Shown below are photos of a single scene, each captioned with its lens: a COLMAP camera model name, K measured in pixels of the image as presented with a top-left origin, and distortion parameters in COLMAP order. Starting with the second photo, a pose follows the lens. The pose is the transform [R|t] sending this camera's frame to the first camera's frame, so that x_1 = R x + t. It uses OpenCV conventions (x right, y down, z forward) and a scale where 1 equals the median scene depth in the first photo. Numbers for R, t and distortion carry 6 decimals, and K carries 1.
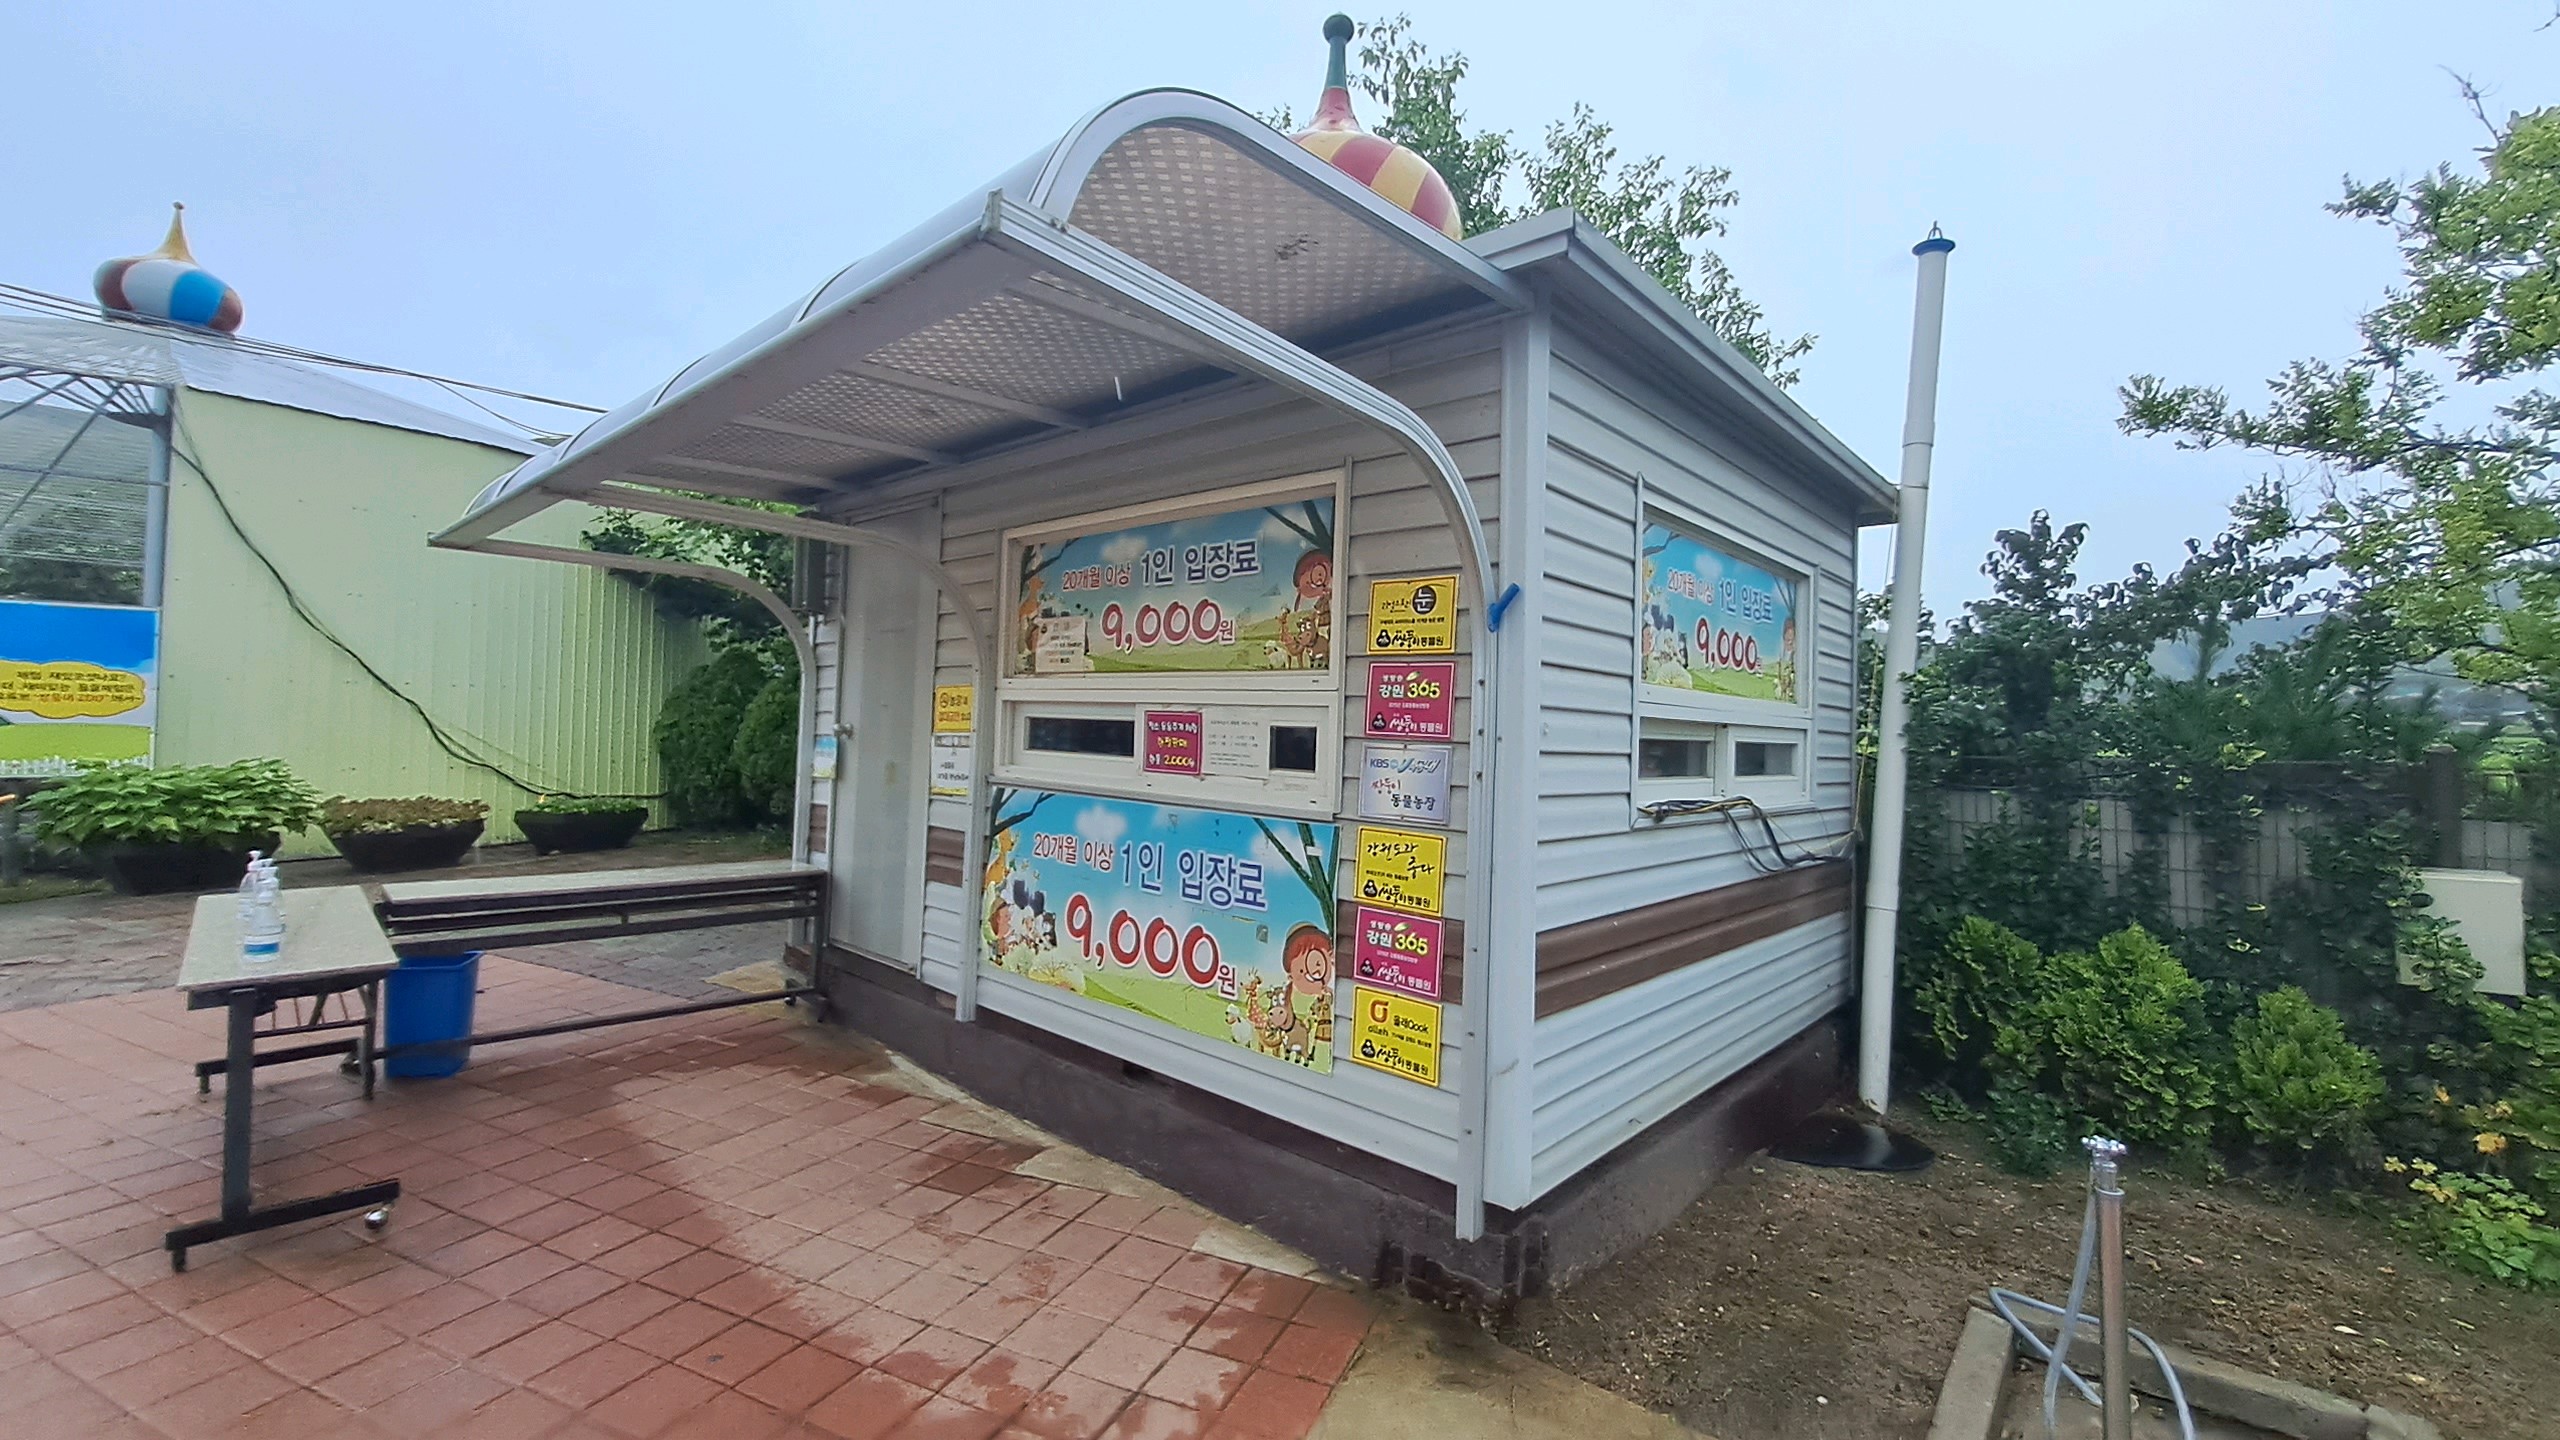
lens RADIAL K [[1031.0, 0, 1279.4], [0, 1031.0, 711.0], [0, 0, 1]] dist [-0.011289, -0.000915]
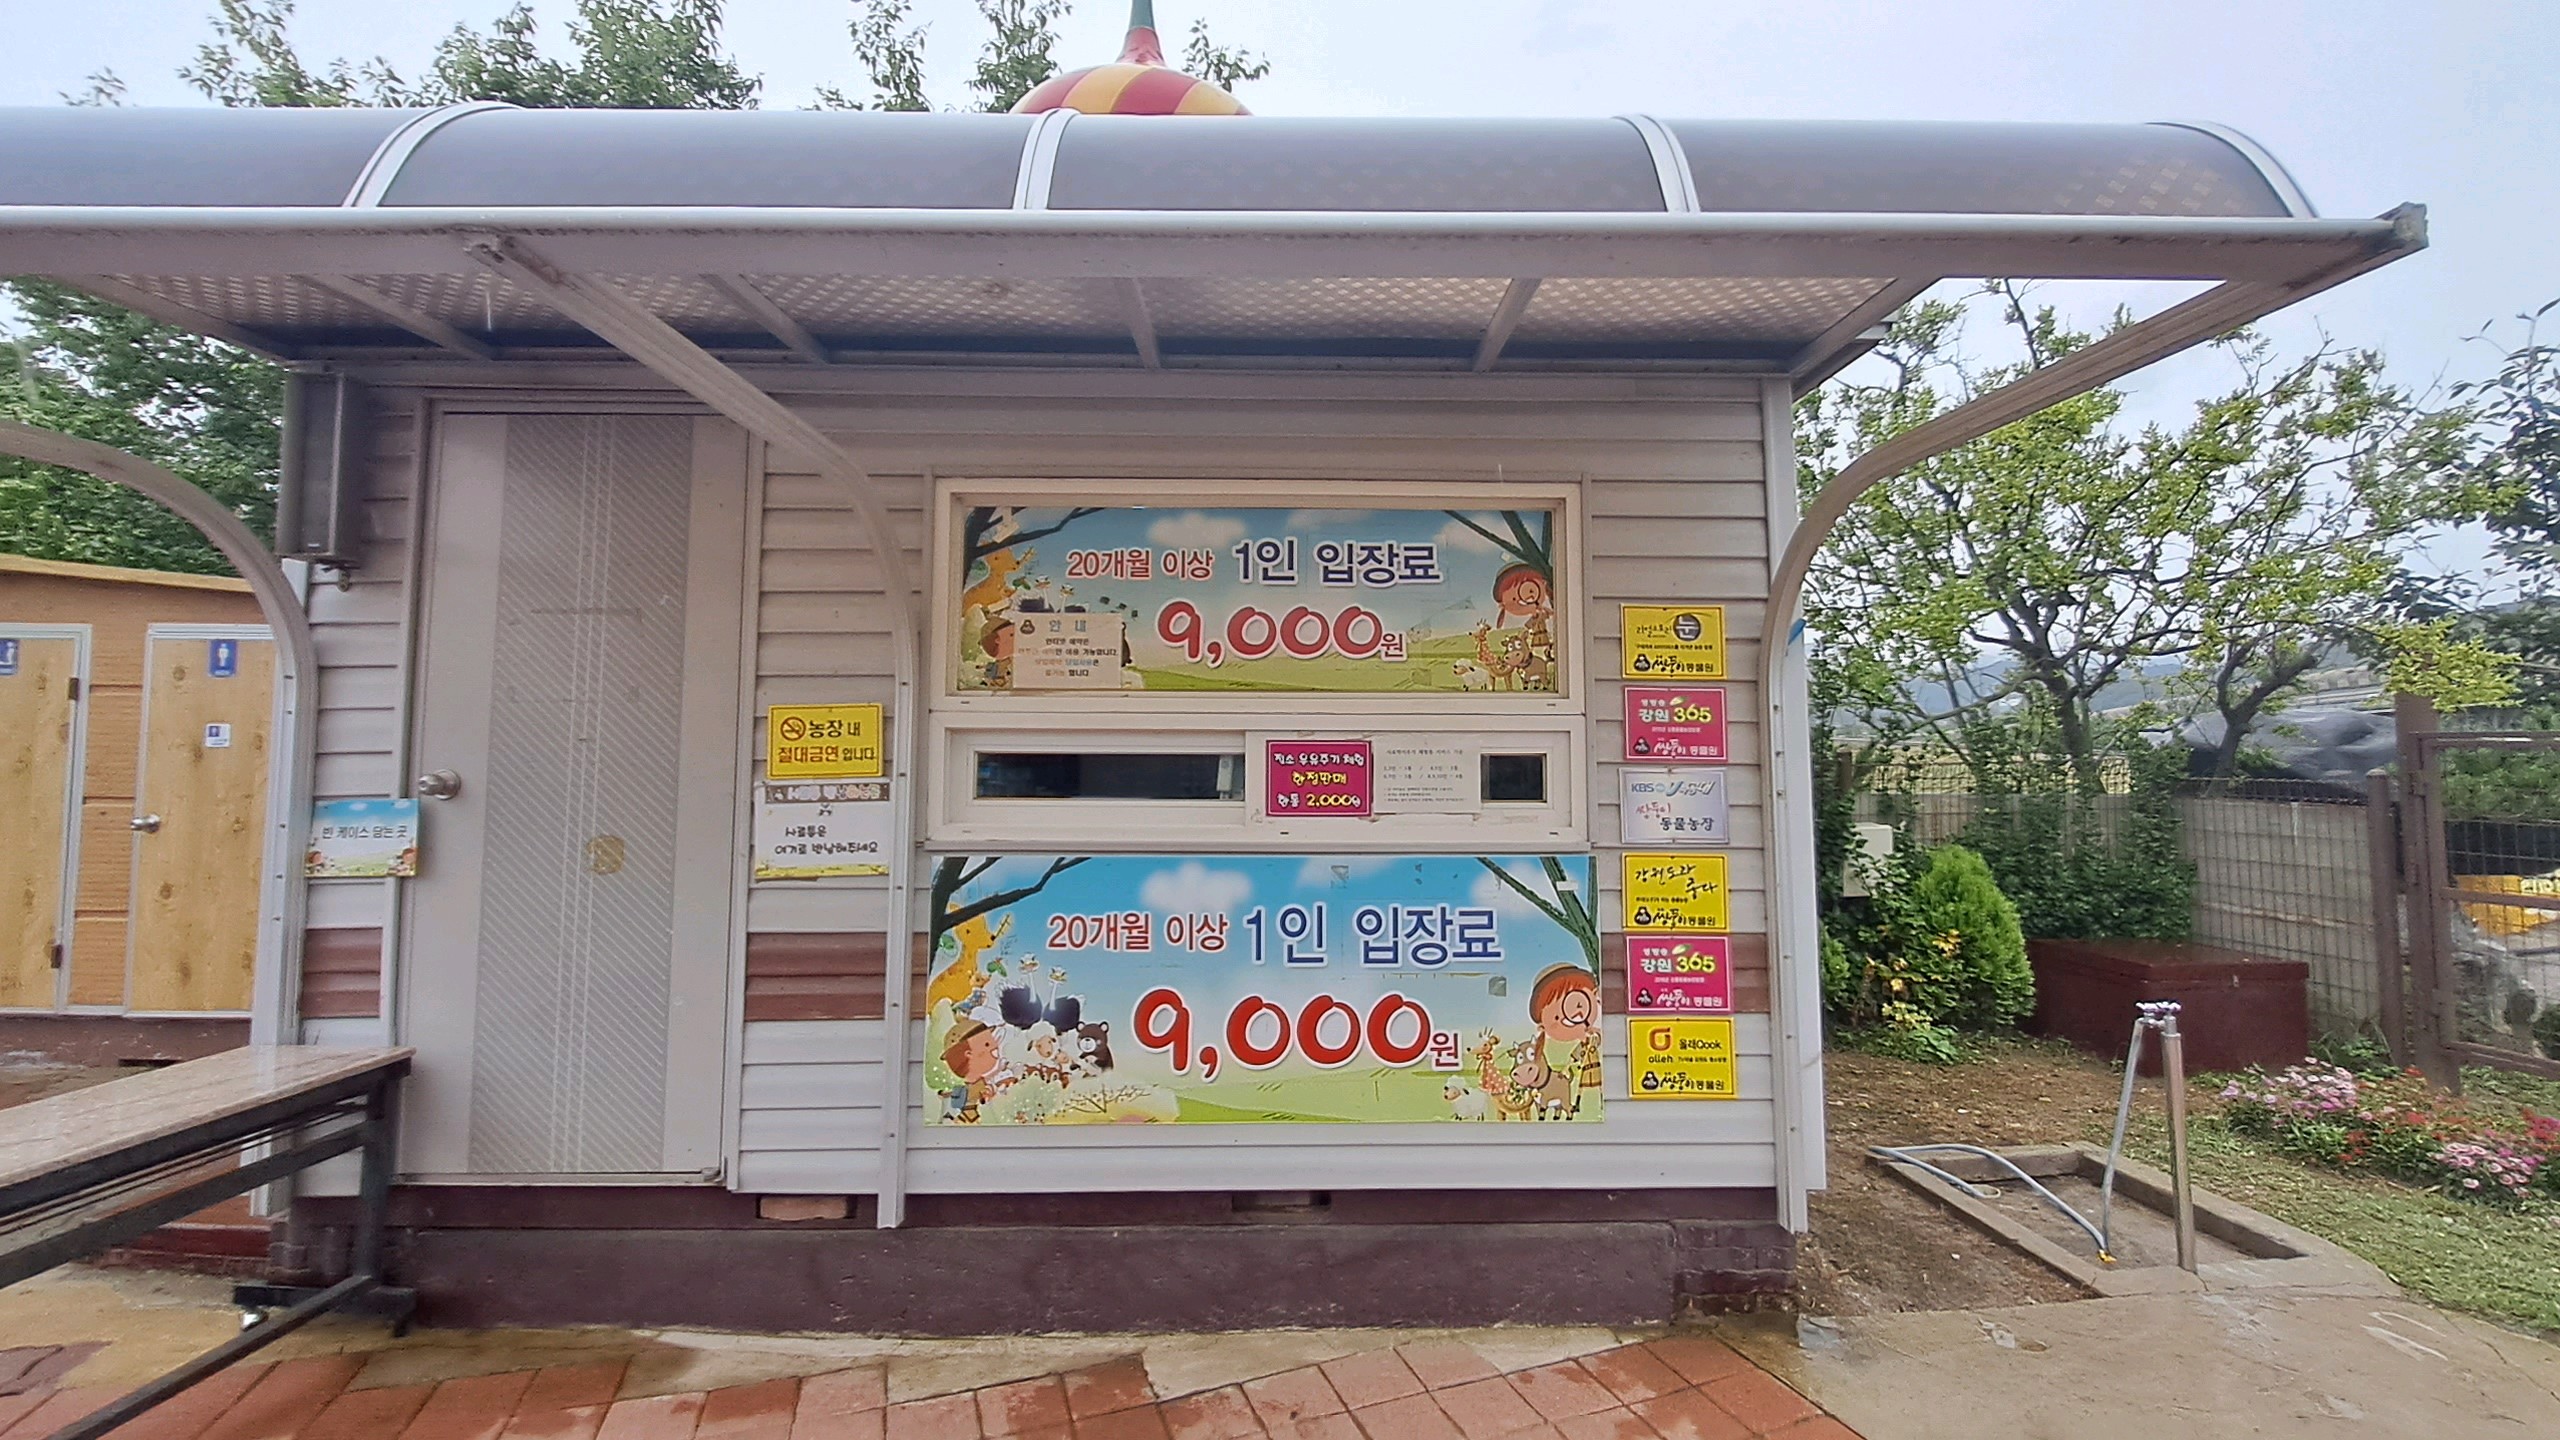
lens RADIAL K [[1031.0, 0, 1277.1], [0, 1031.0, 716.0], [0, 0, 1]] dist [-0.011289, -0.000915]
pose [[0.725930, 0.007686, 0.687725, -0.694306], [0.011944, 0.999646, -0.023780, 0.000536], [-0.687665, 0.025477, 0.725581, 0.431611]]
